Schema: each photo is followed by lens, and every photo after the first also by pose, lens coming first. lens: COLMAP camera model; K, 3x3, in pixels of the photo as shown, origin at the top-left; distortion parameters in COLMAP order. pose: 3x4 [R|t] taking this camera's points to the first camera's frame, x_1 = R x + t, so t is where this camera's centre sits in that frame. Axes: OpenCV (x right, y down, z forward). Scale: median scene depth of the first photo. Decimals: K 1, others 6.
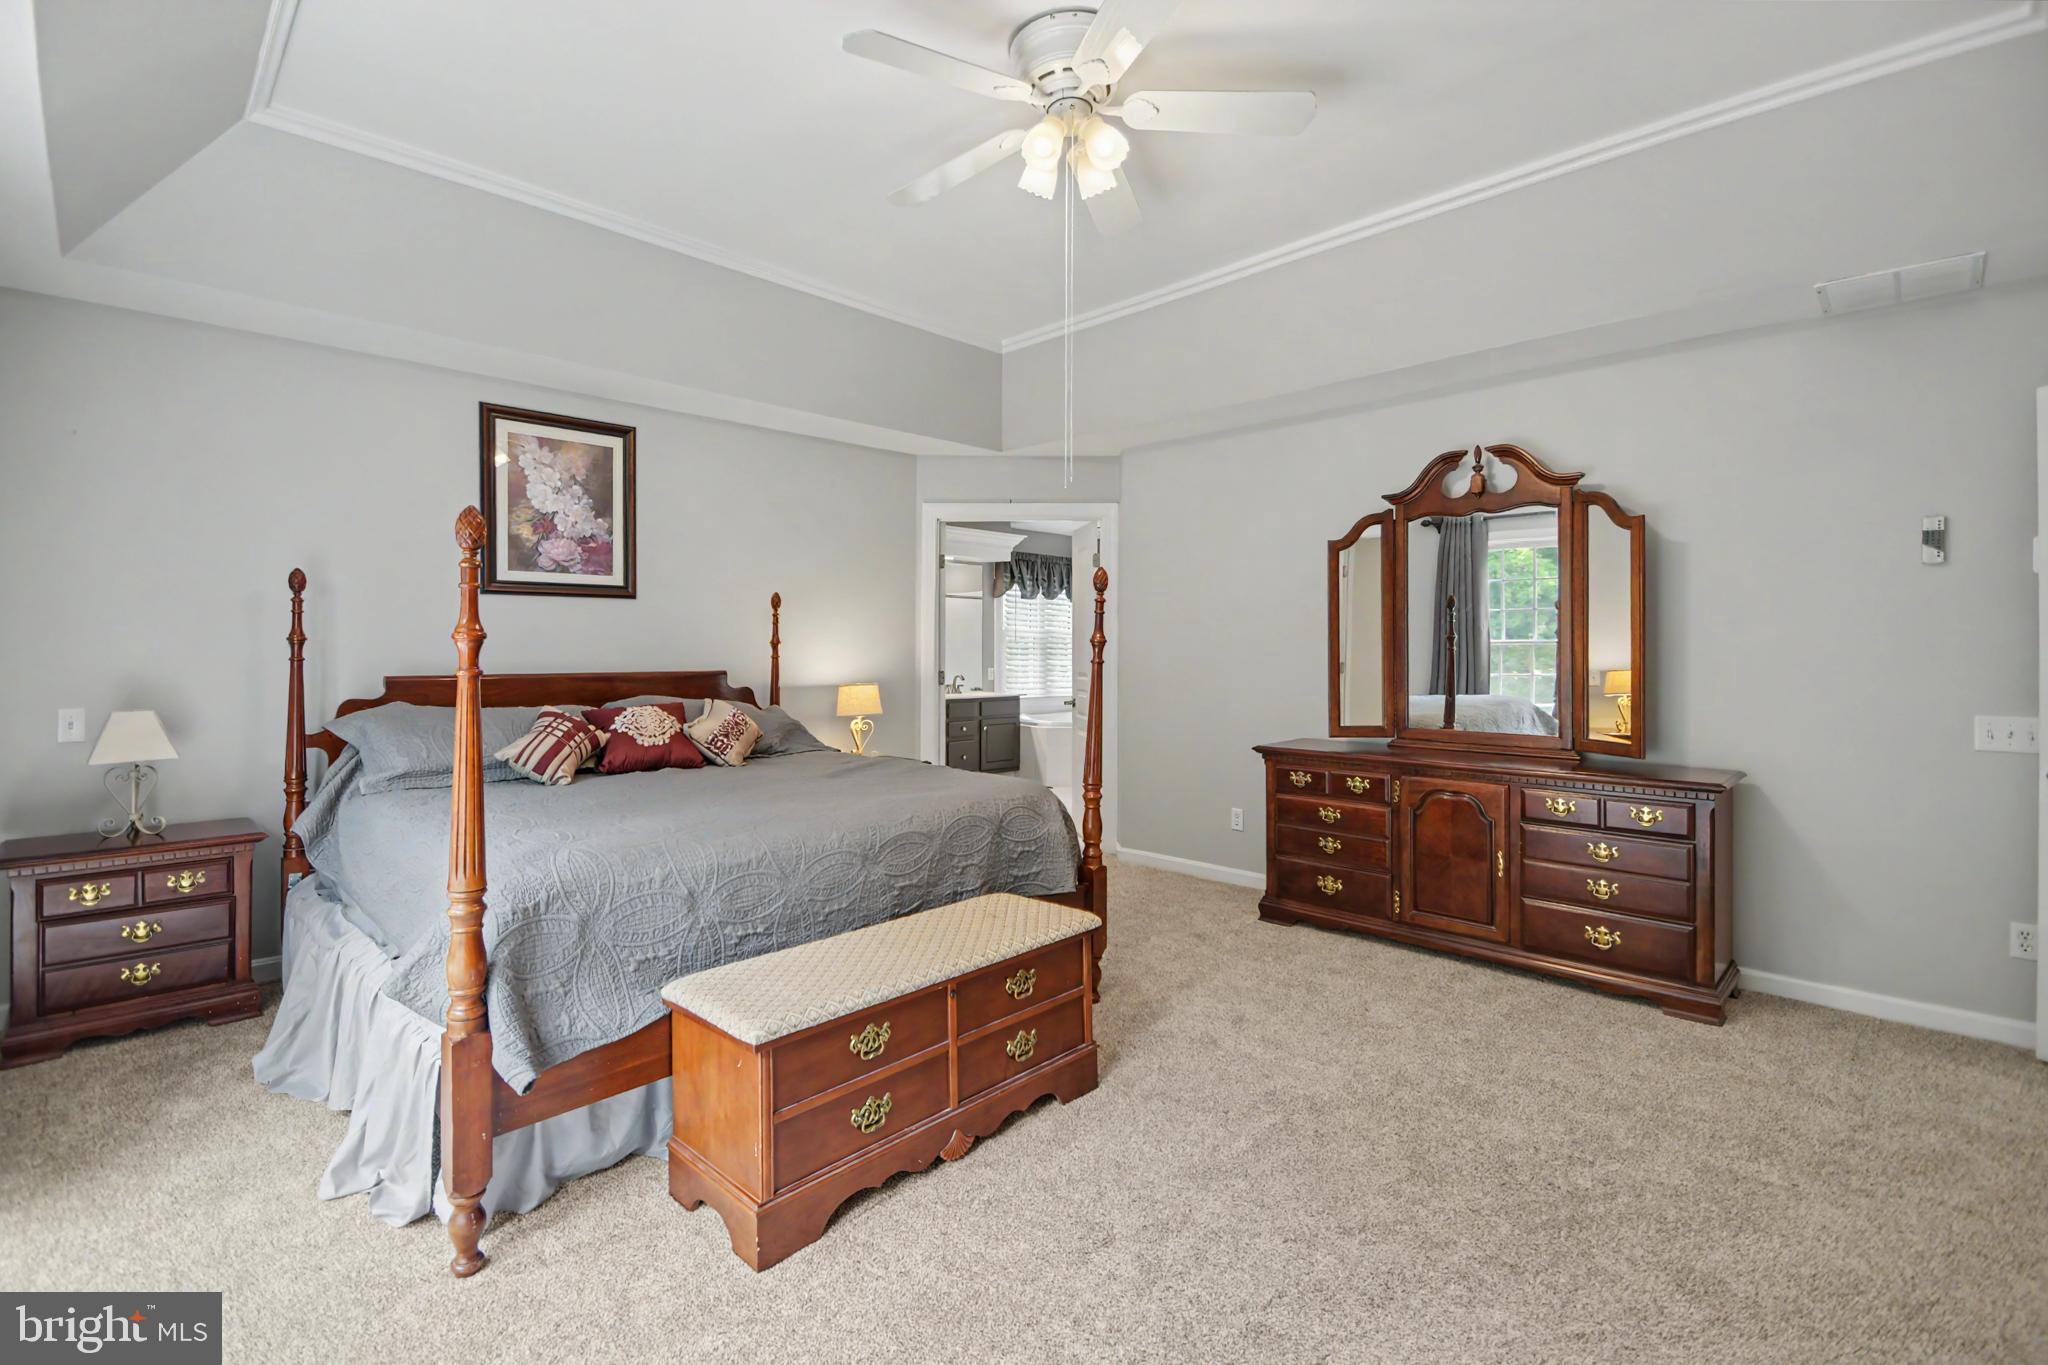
lens RADIAL K [[936.0, 0, 1007.3], [0, 936.0, 643.0], [0, 0, 1]] dist [0.006175, -0.002238]
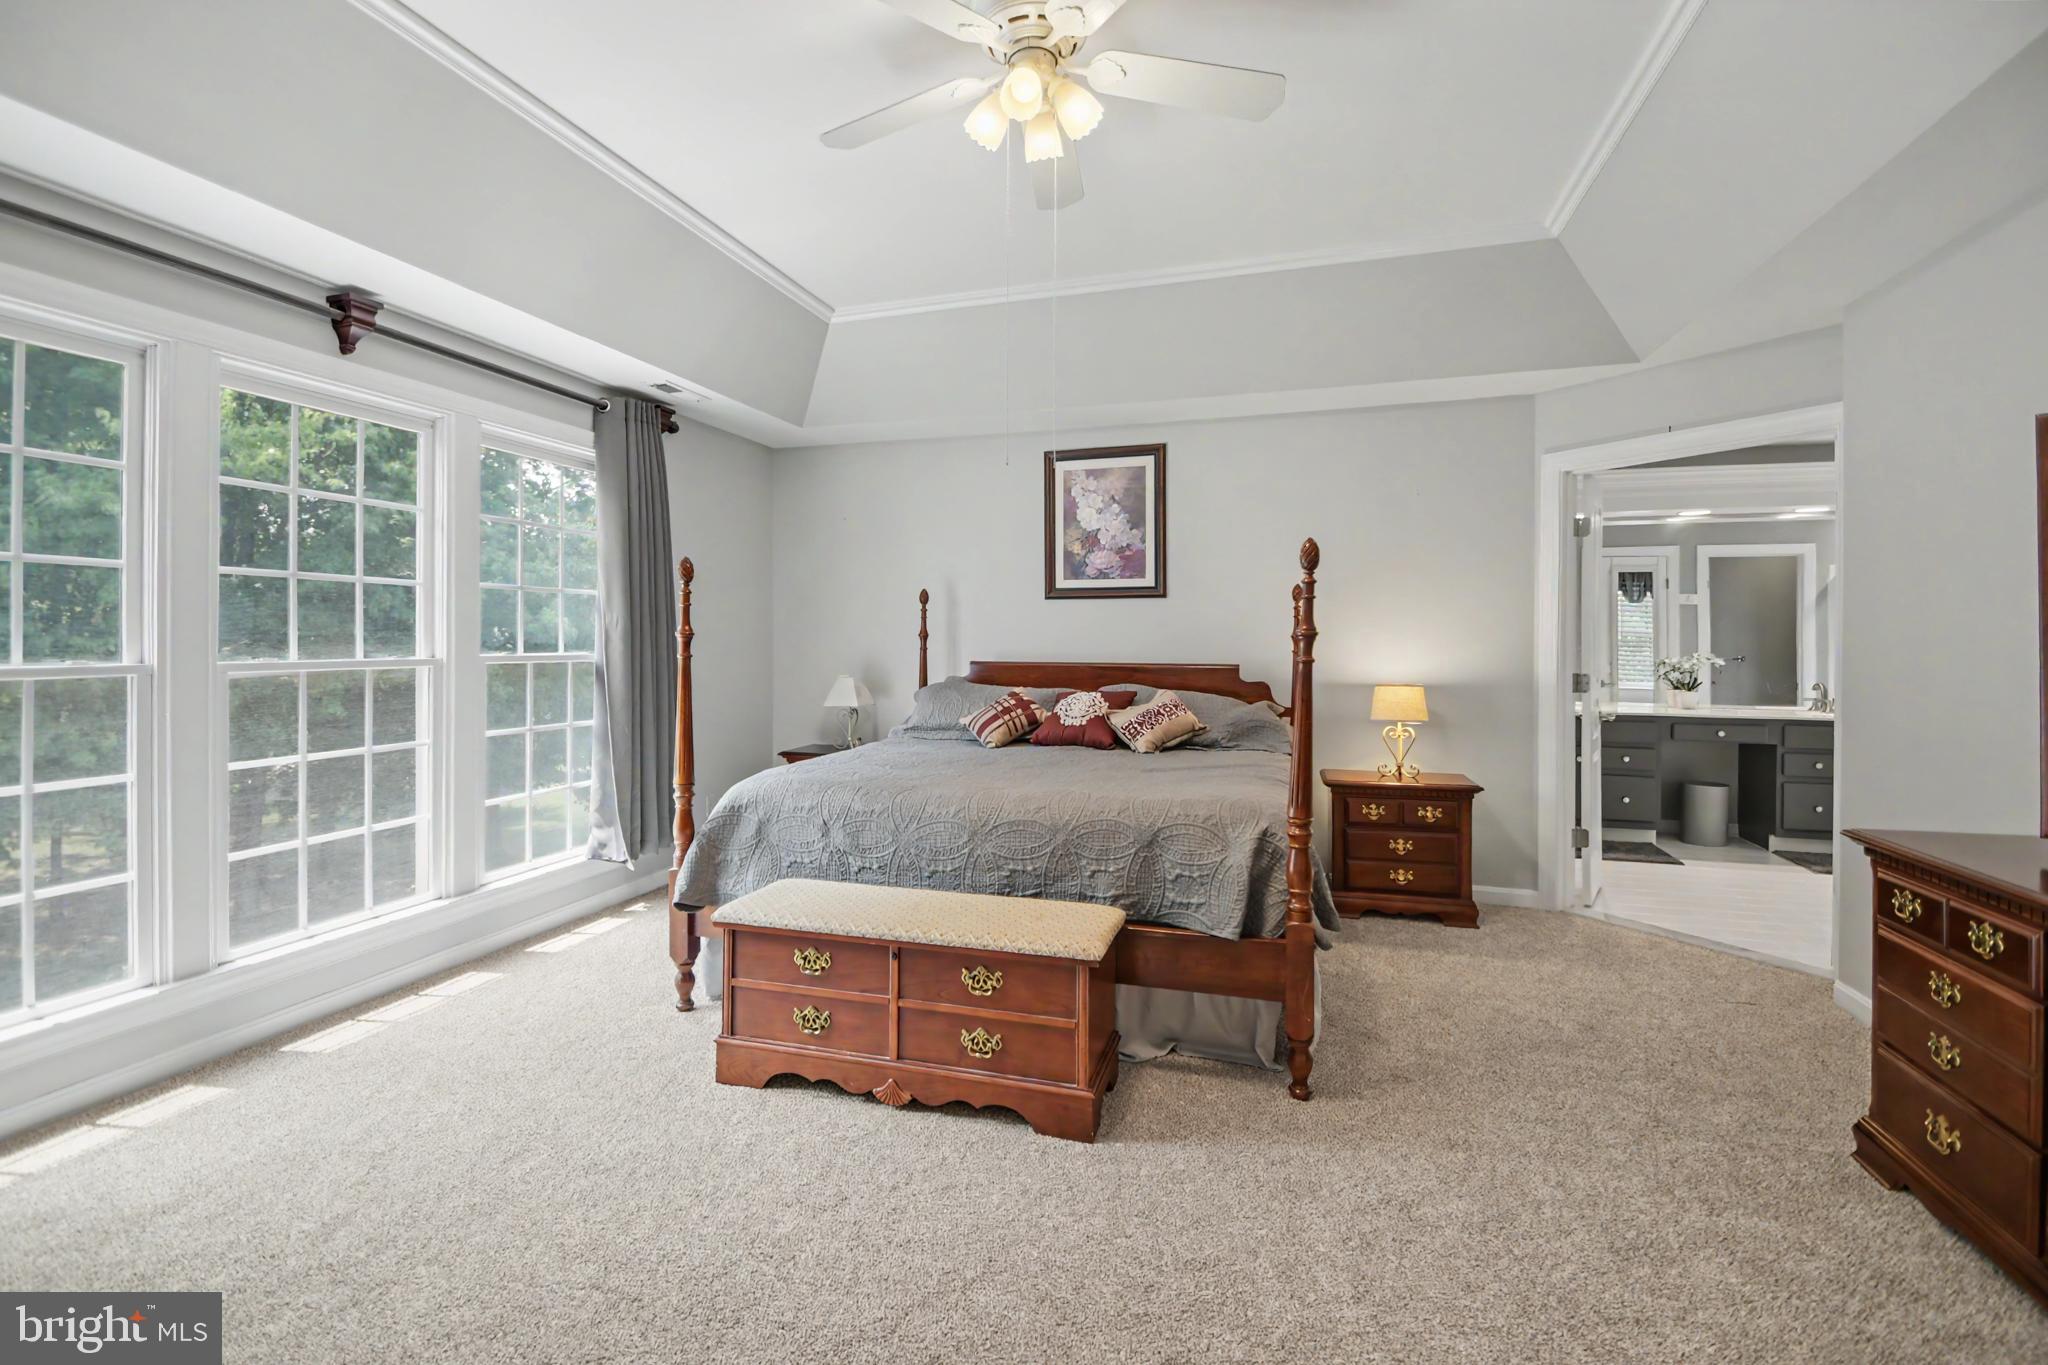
lens RADIAL K [[936.0, 0, 978.6], [0, 936.0, 638.3], [0, 0, 1]] dist [0.006175, -0.002238]
pose [[0.449466, -0.002272, -0.893295, 0.537831], [0.001186, 0.999997, -0.001947, 0.002873], [0.893297, -0.000185, 0.449468, 0.331379]]
